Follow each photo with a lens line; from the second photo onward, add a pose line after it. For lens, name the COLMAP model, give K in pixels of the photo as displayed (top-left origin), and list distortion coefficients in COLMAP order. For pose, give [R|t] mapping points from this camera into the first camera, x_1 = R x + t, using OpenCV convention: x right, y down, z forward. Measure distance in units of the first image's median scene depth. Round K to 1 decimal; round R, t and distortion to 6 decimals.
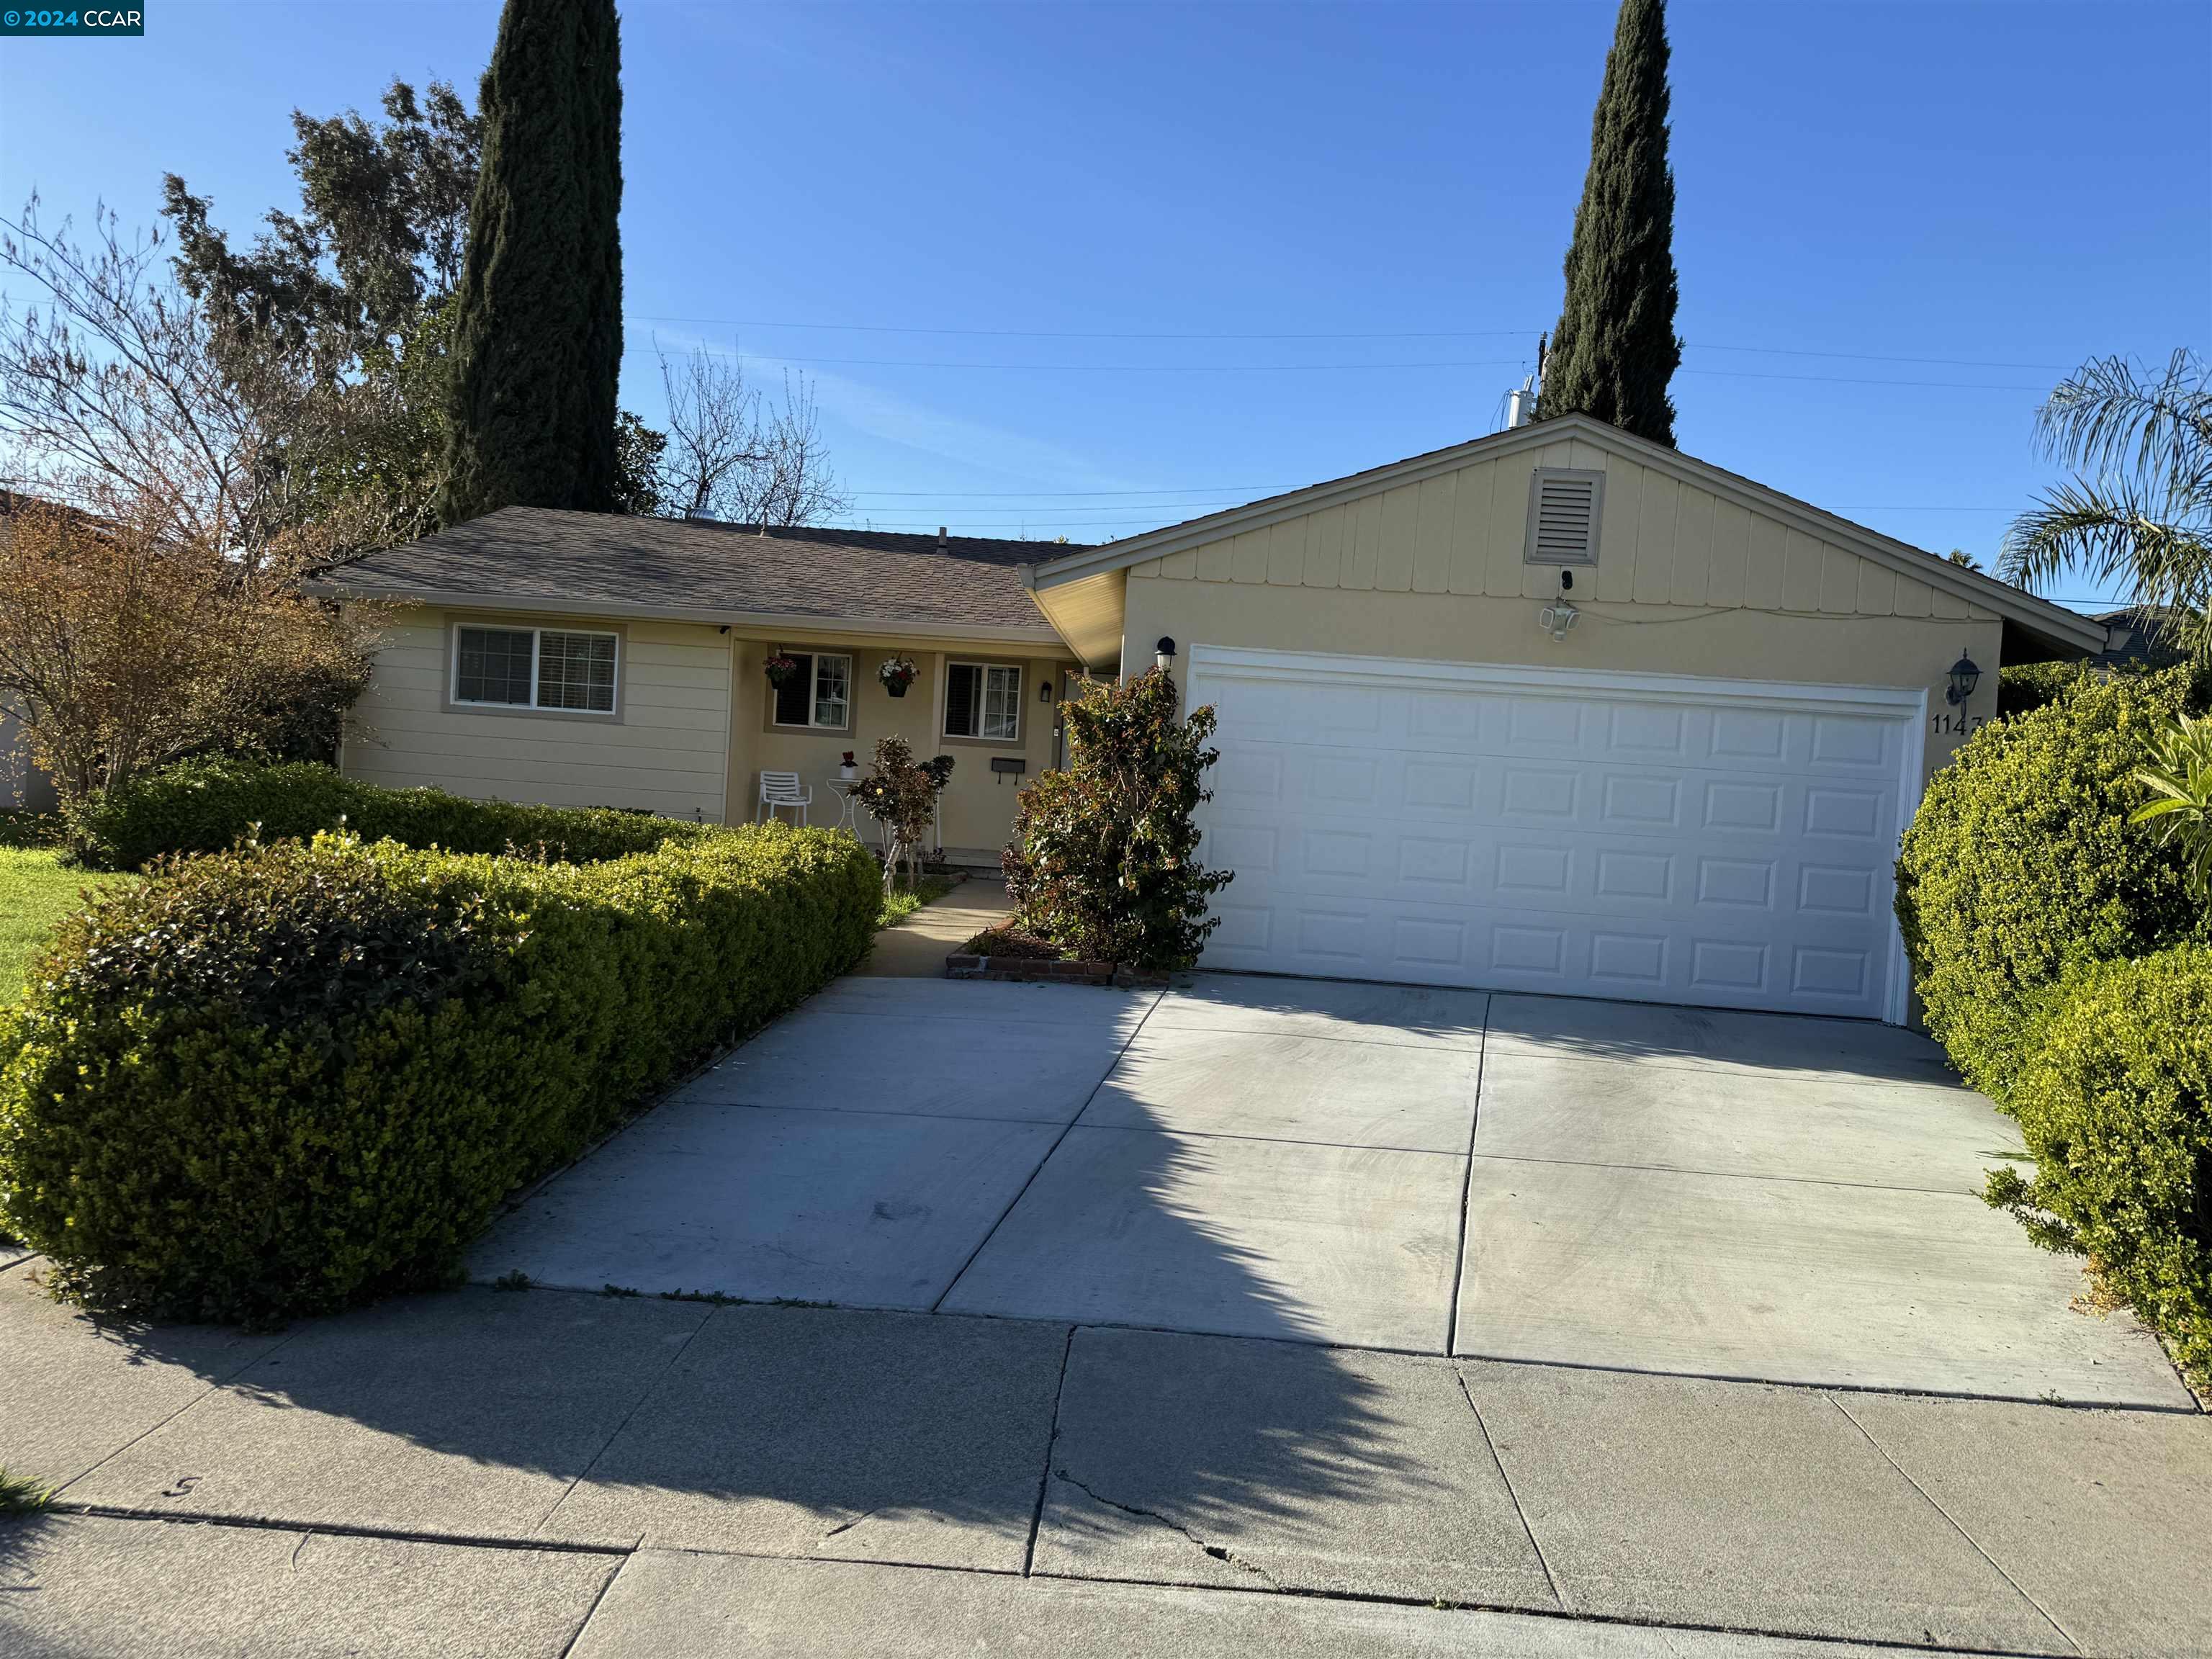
lens RADIAL K [[1575.4, 0, 1107.2], [0, 1575.4, 824.9], [0, 0, 1]] dist [0.041545, -0.042299]
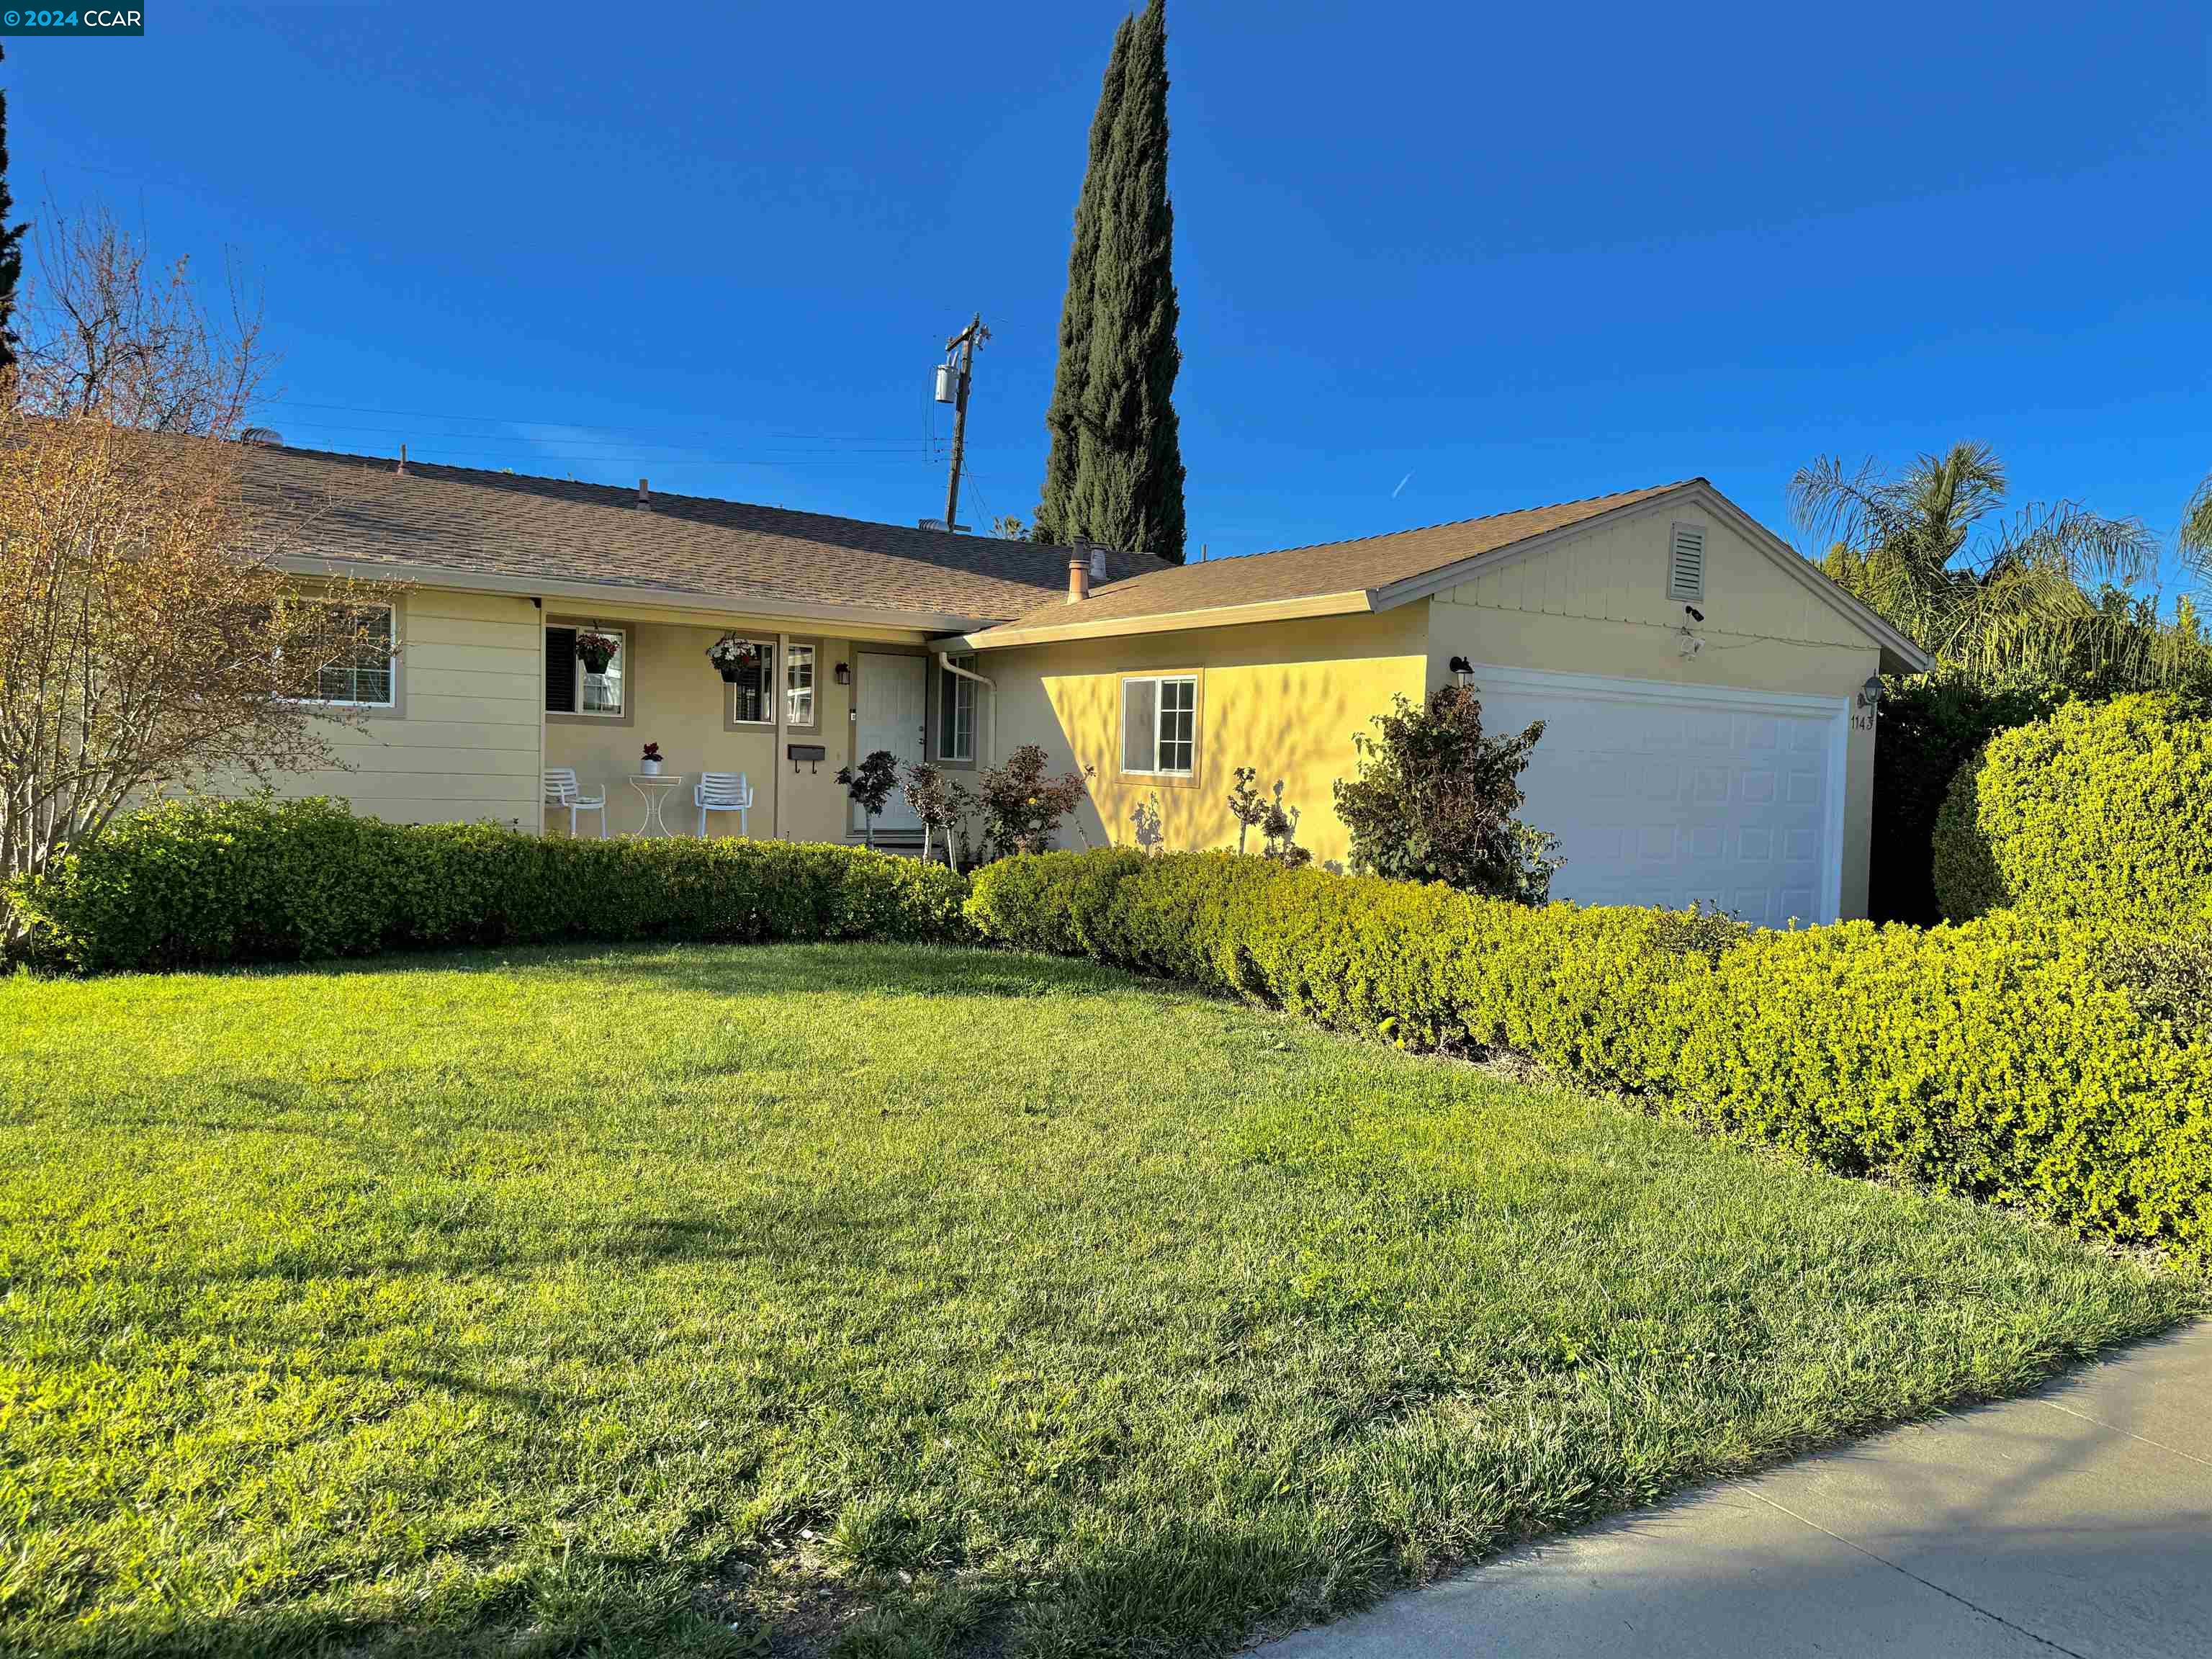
lens RADIAL K [[1568.1, 0, 1102.2], [0, 1568.1, 823.9], [0, 0, 1]] dist [0.222461, -0.435488]
pose [[0.808929, -0.058171, 0.585021, -0.374312], [0.033435, 0.998034, 0.053008, -0.031471], [-0.586955, -0.023320, 0.809284, 0.104510]]
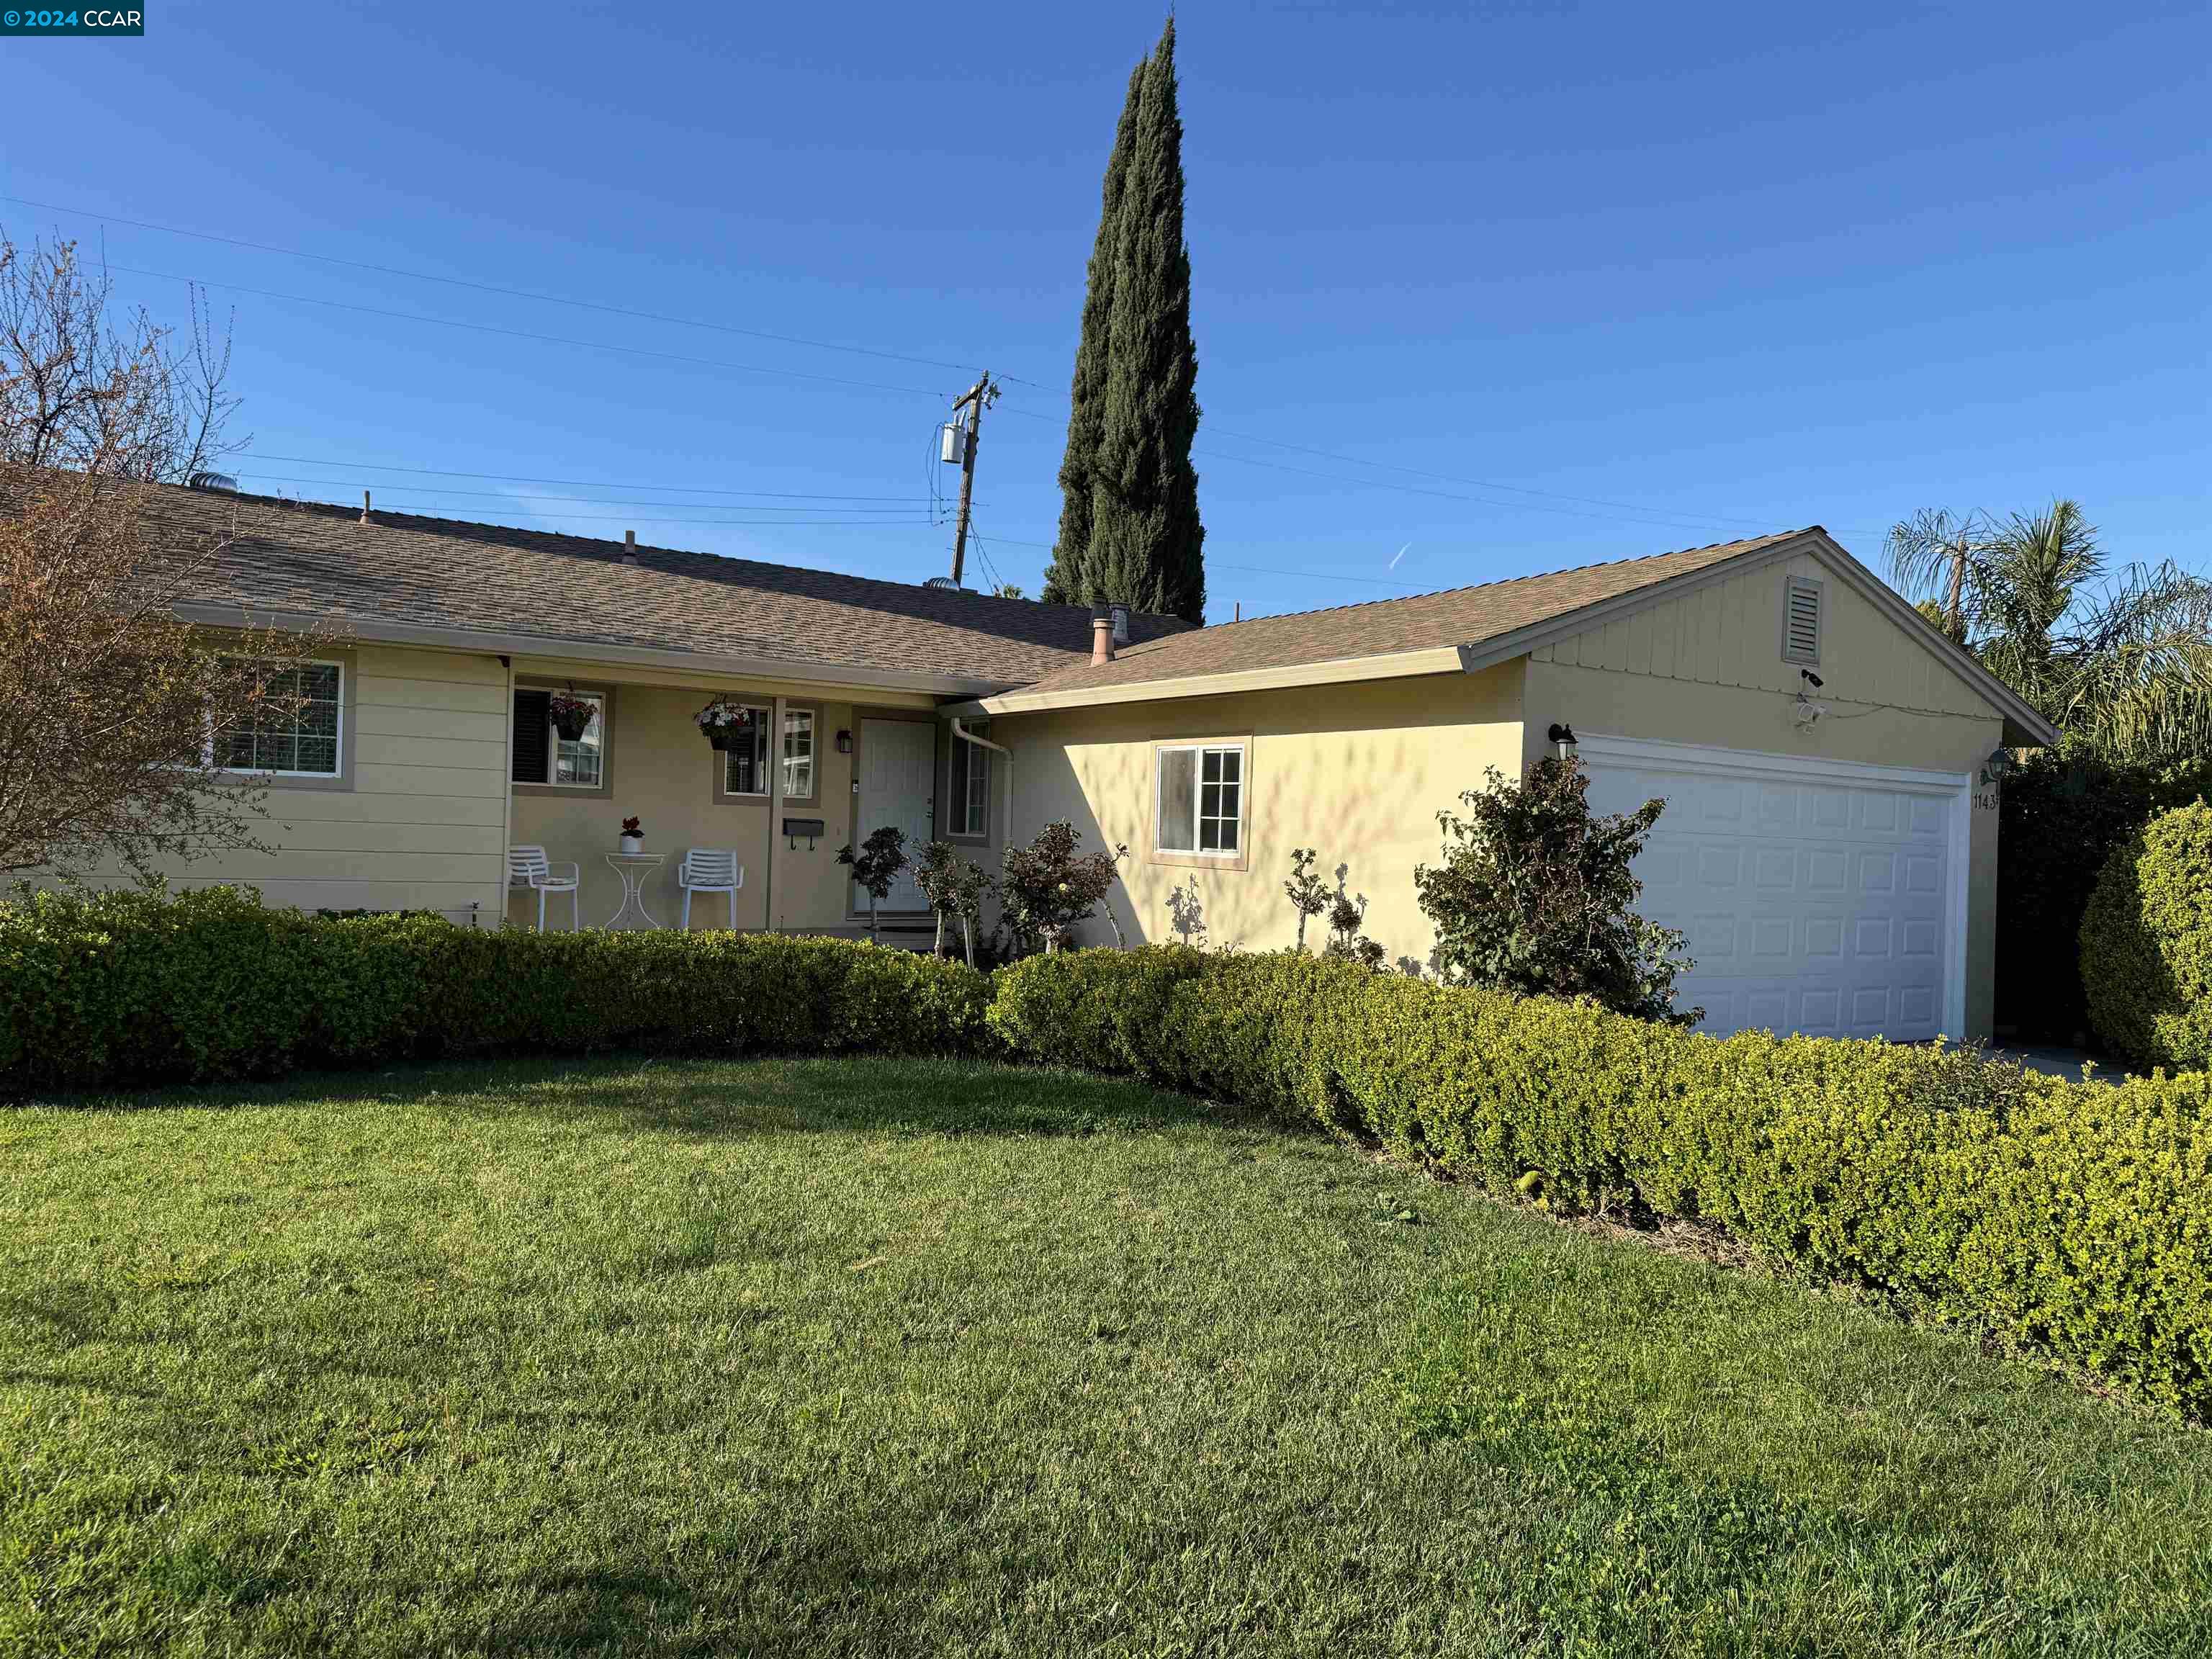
lens RADIAL K [[1555.4, 0, 1106.0], [0, 1555.4, 835.5], [0, 0, 1]] dist [0.184801, -0.283576]
pose [[0.804967, -0.034507, 0.592315, -0.343082], [0.029779, 0.999399, 0.017753, -0.034763], [-0.592571, 0.003347, 0.805511, 0.171693]]
